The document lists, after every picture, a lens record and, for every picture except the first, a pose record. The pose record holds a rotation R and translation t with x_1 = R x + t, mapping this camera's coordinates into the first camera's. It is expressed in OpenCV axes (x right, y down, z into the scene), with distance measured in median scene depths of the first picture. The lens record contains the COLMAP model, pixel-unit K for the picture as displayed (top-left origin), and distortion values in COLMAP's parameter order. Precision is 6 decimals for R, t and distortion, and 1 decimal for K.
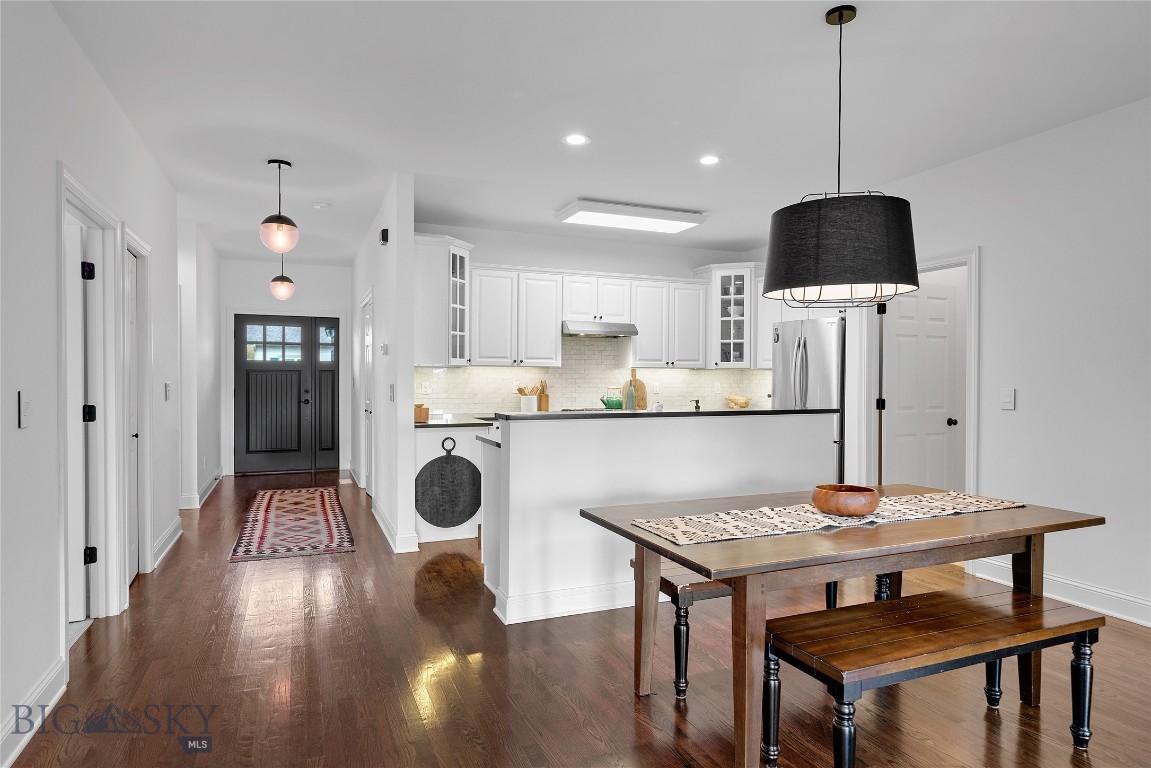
lens RADIAL K [[666.5, 0, 570.9], [0, 666.5, 393.2], [0, 0, 1]] dist [0.002074, 0.001057]
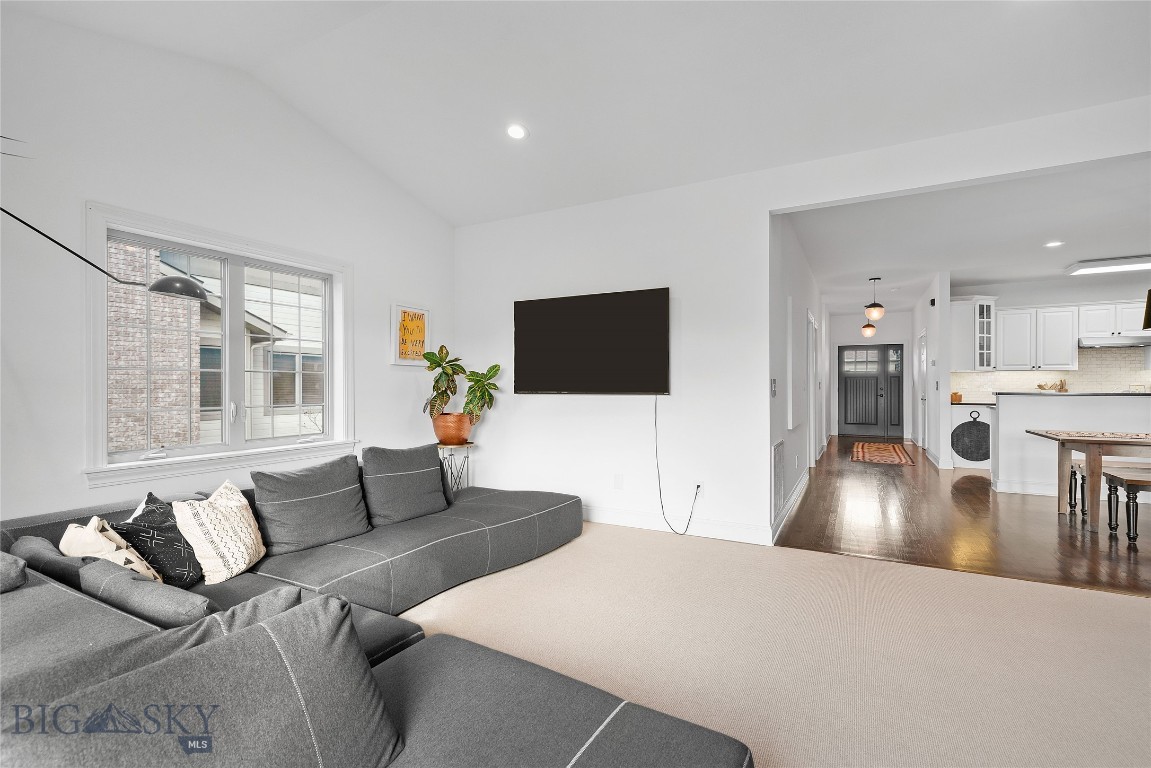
lens RADIAL K [[515.3, 0, 575.5], [0, 515.3, 384.0], [0, 0, 1]] dist [0.003630, 0.000413]
pose [[0.626367, -0.008049, -0.779487, 0.179152], [-0.013867, 0.999673, -0.021466, 0.030727], [0.779405, 0.024255, 0.626051, -0.556732]]
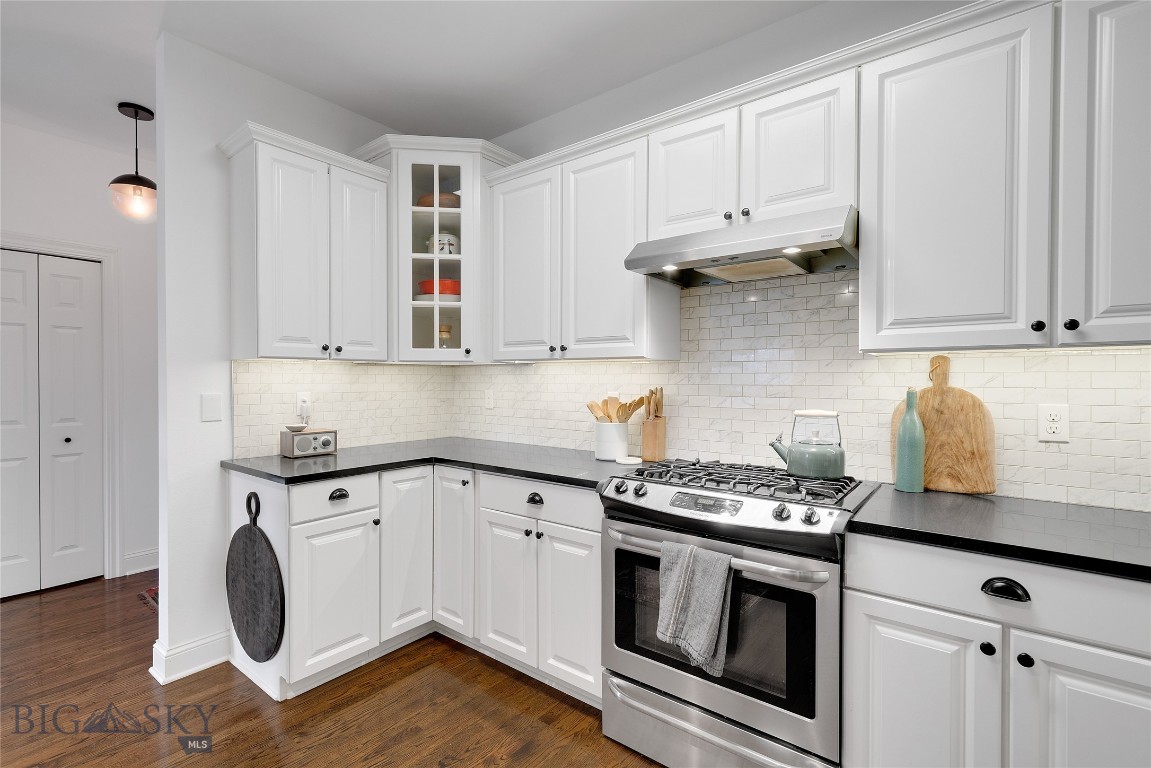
lens RADIAL K [[515.3, 0, 575.5], [0, 515.3, 384.0], [0, 0, 1]] dist [0.003630, 0.000413]
pose [[0.491259, 0.003884, -0.871005, 0.245904], [-0.022024, 0.999726, -0.007964, -0.019405], [0.870735, 0.023095, 0.491210, 0.814191]]
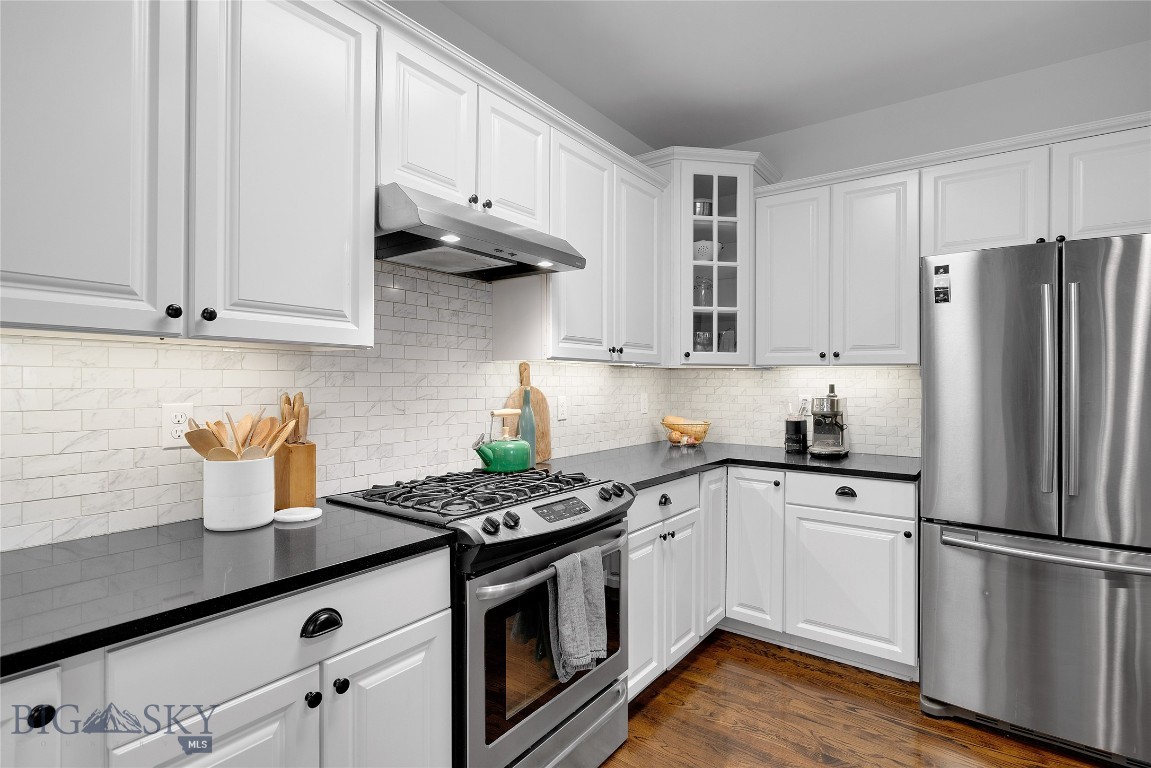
lens RADIAL K [[562.9, 0, 567.4], [0, 562.9, 380.2], [0, 0, 1]] dist [-0.000613, 0.000064]
pose [[0.865104, 0.002021, 0.501588, -0.063536], [0.010079, 0.999720, -0.021413, -0.019926], [-0.501491, 0.023580, 0.864842, 0.762330]]
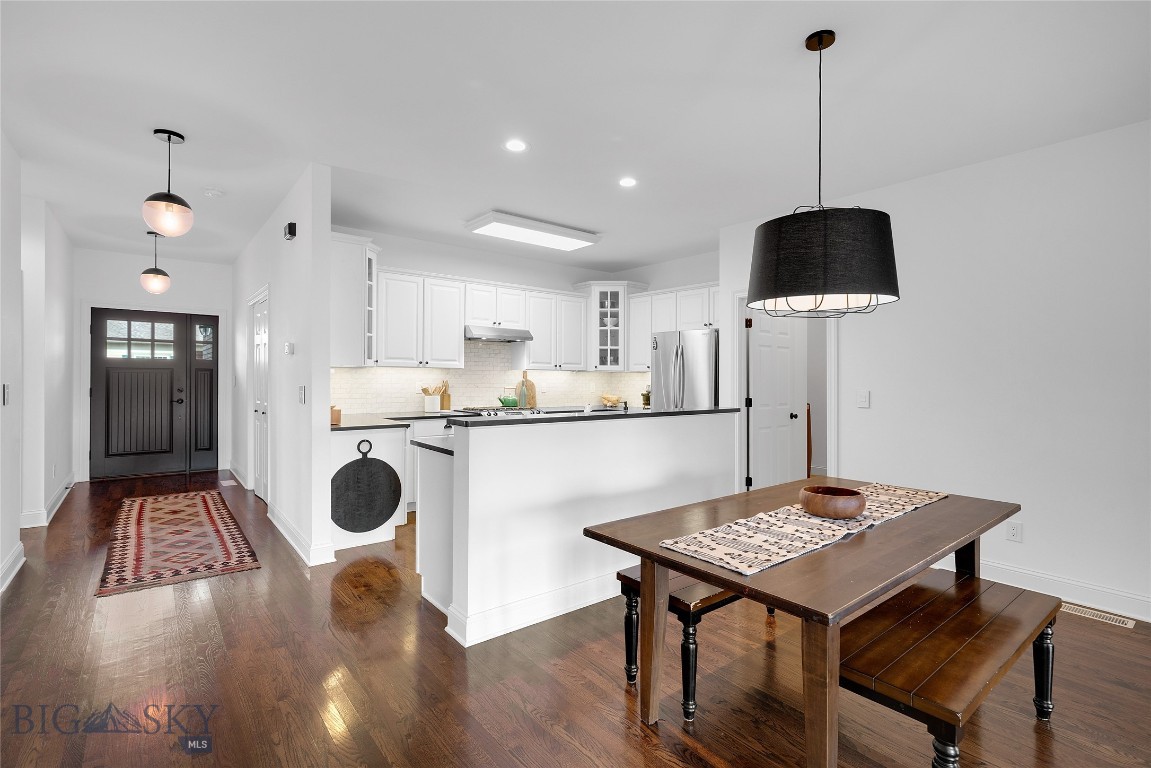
lens RADIAL K [[537.4, 0, 572.9], [0, 537.4, 383.9], [0, 0, 1]] dist [0.002153, 0.000425]
pose [[0.961597, 0.001329, 0.274461, -0.084012], [0.001104, 0.999961, -0.008711, -0.006937], [-0.274462, 0.008679, 0.961559, 0.123234]]
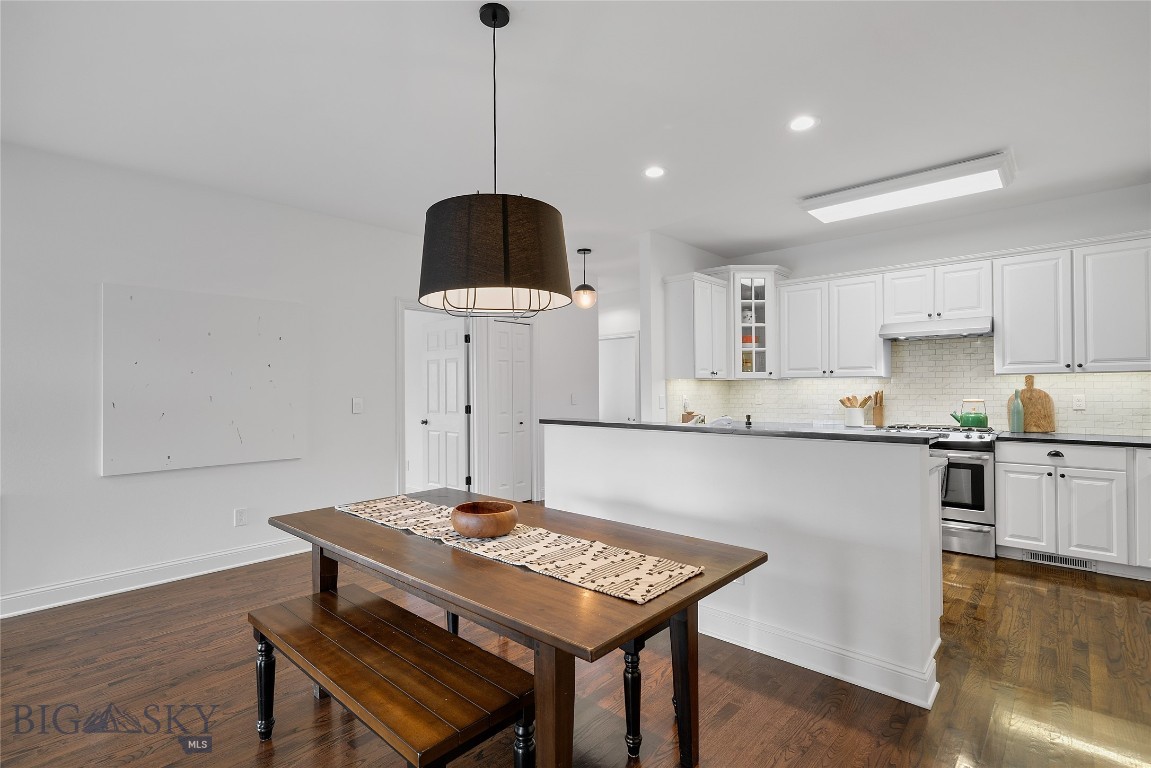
lens RADIAL K [[537.4, 0, 572.9], [0, 537.4, 383.9], [0, 0, 1]] dist [0.002153, 0.000425]
pose [[0.419090, -0.015361, -0.907815, 0.469596], [-0.013208, 0.999648, -0.023012, -0.007257], [0.907848, 0.021635, 0.418740, 0.325936]]
